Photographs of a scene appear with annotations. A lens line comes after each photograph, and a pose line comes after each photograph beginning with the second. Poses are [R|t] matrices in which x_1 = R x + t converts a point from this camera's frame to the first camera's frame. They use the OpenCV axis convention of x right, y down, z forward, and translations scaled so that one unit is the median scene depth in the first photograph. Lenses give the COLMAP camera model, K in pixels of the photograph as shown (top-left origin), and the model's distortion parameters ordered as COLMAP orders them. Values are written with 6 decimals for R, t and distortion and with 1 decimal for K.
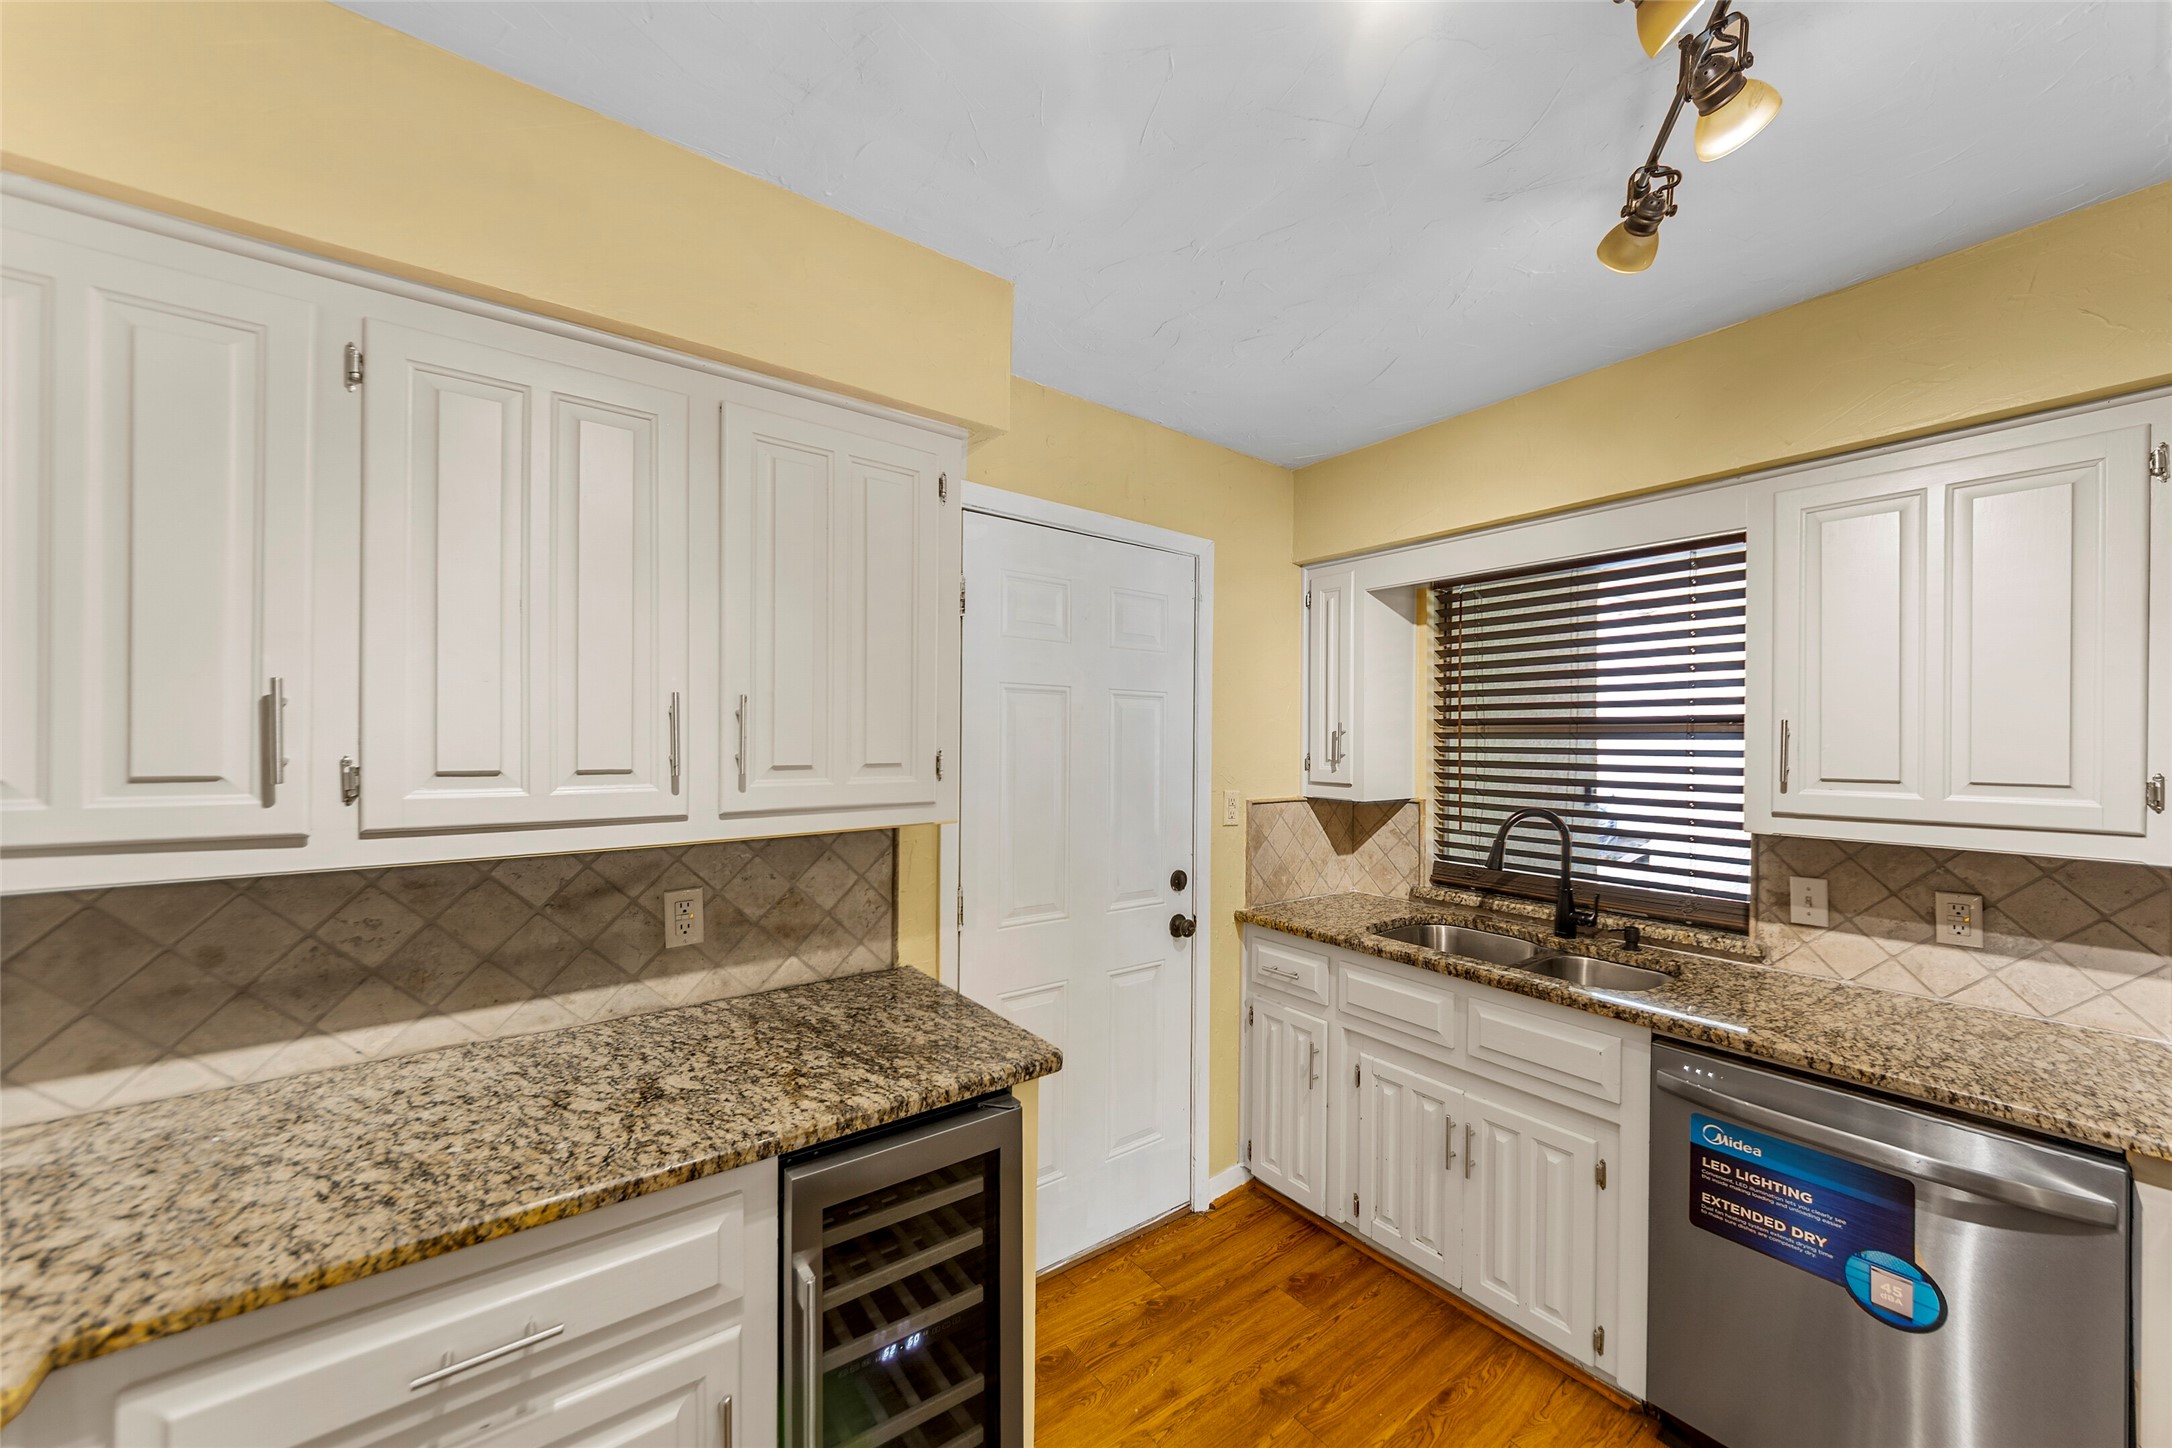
lens RADIAL K [[783.3, 0, 1094.3], [0, 783.3, 752.4], [0, 0, 1]] dist [0.000445, -0.000013]
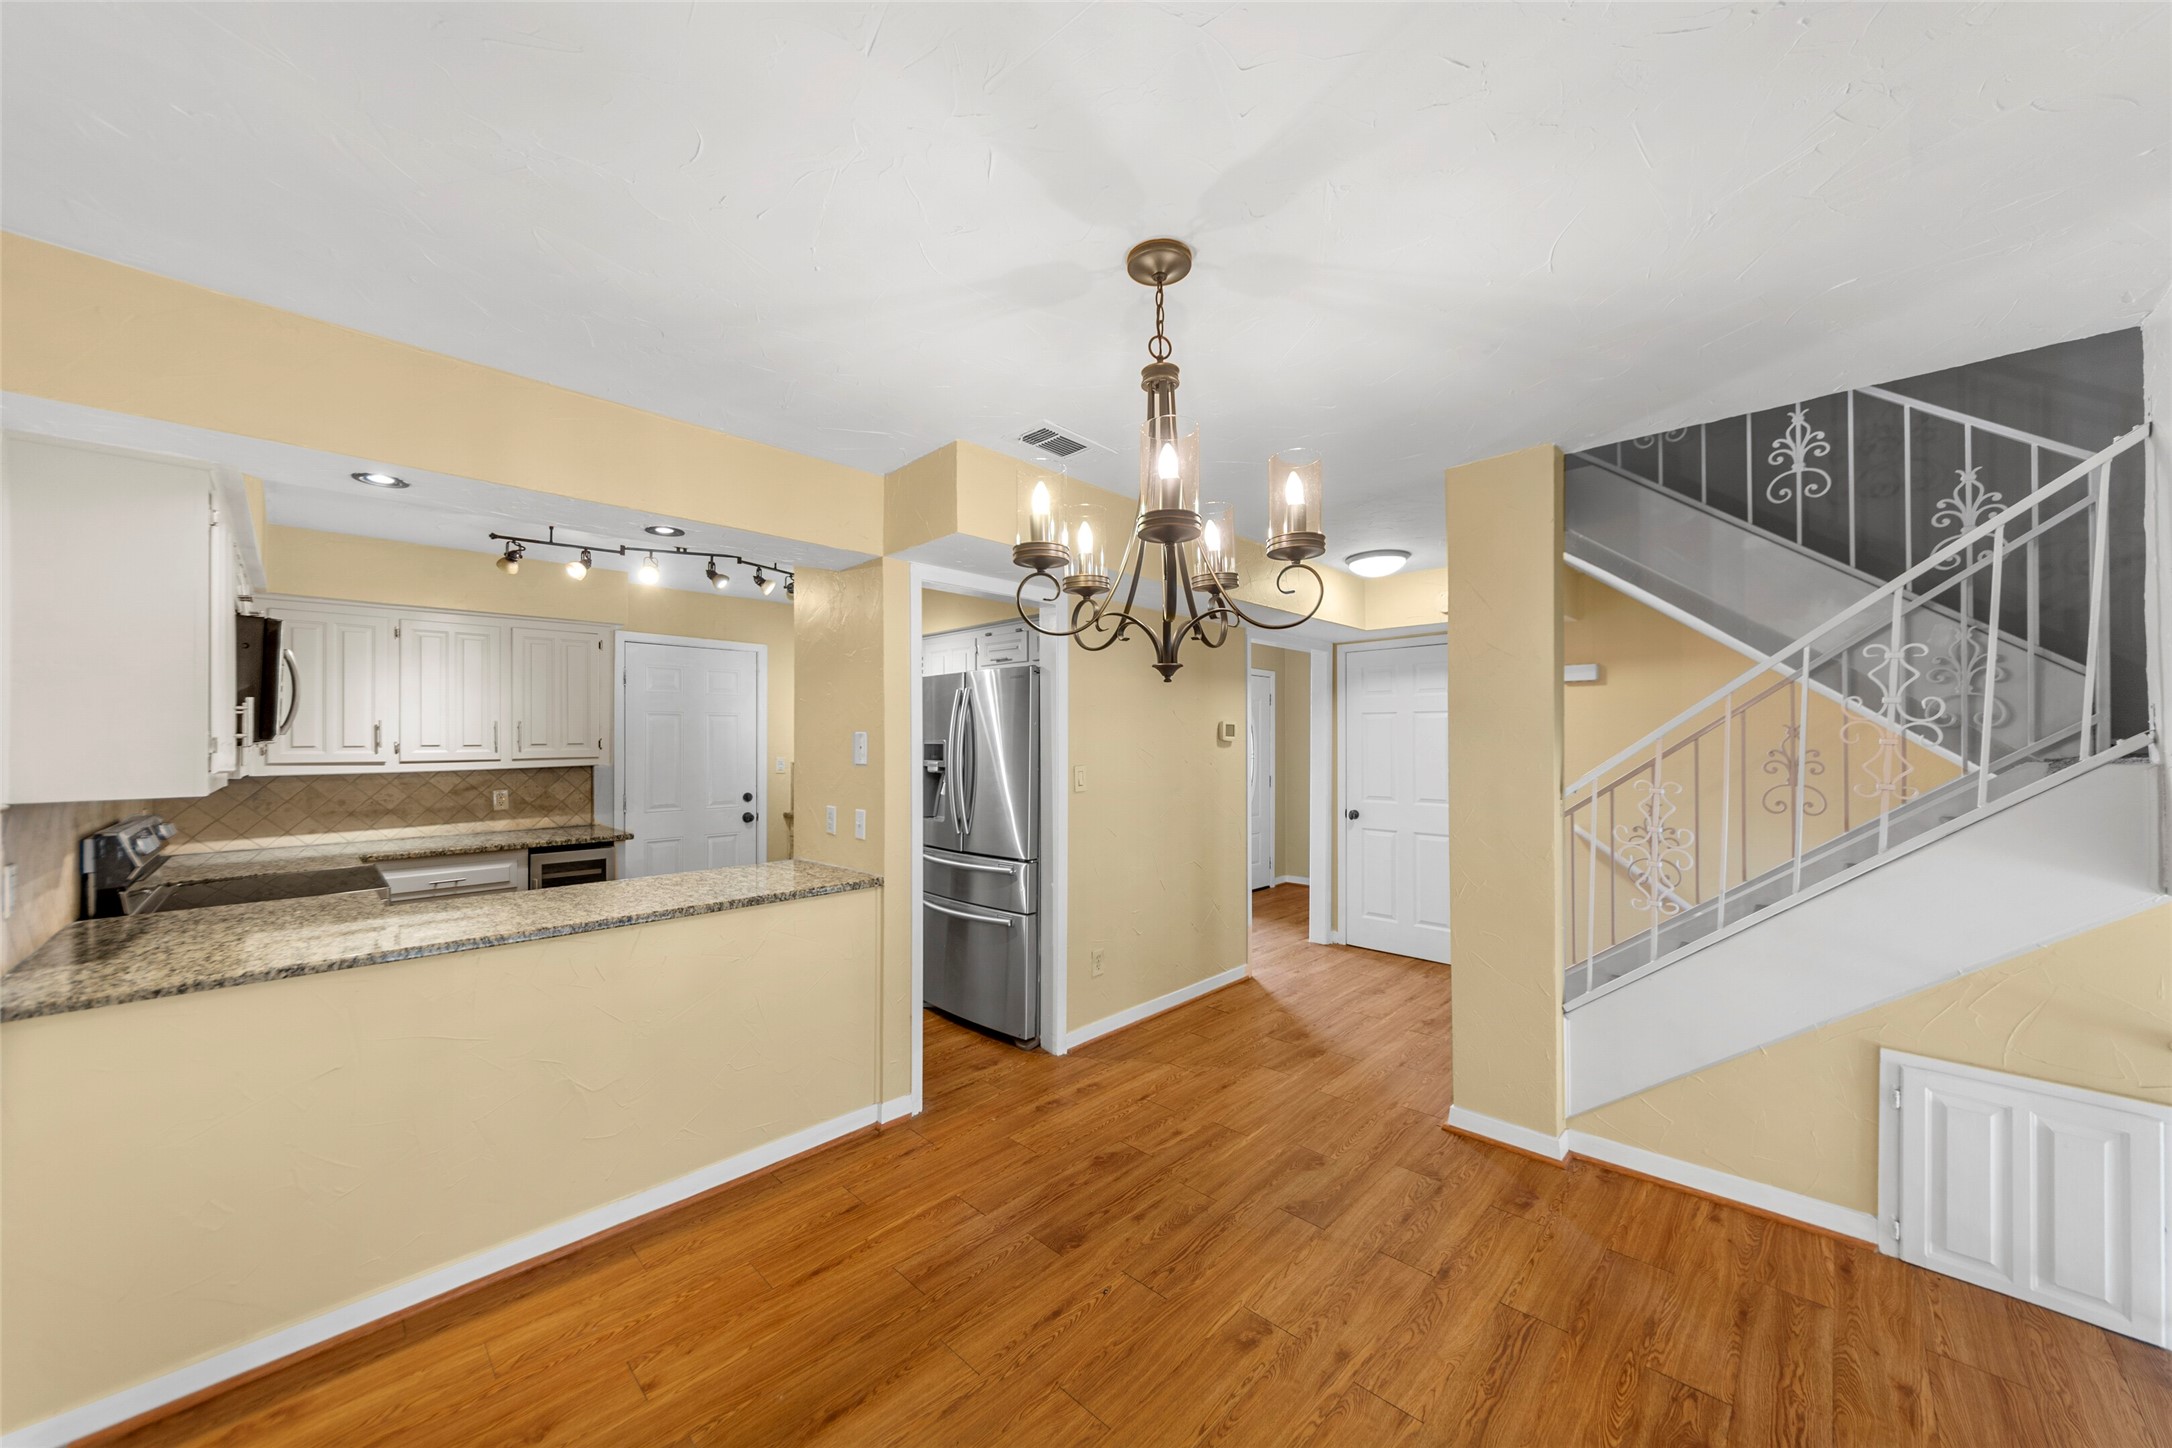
lens RADIAL K [[776.2, 0, 1091.2], [0, 776.2, 739.5], [0, 0, 1]] dist [0.001211, 0.000271]
pose [[0.987978, -0.012330, 0.154101, 1.202985], [0.014378, 0.999822, -0.012182, 0.063724], [-0.153924, 0.014251, 0.987980, -2.192625]]
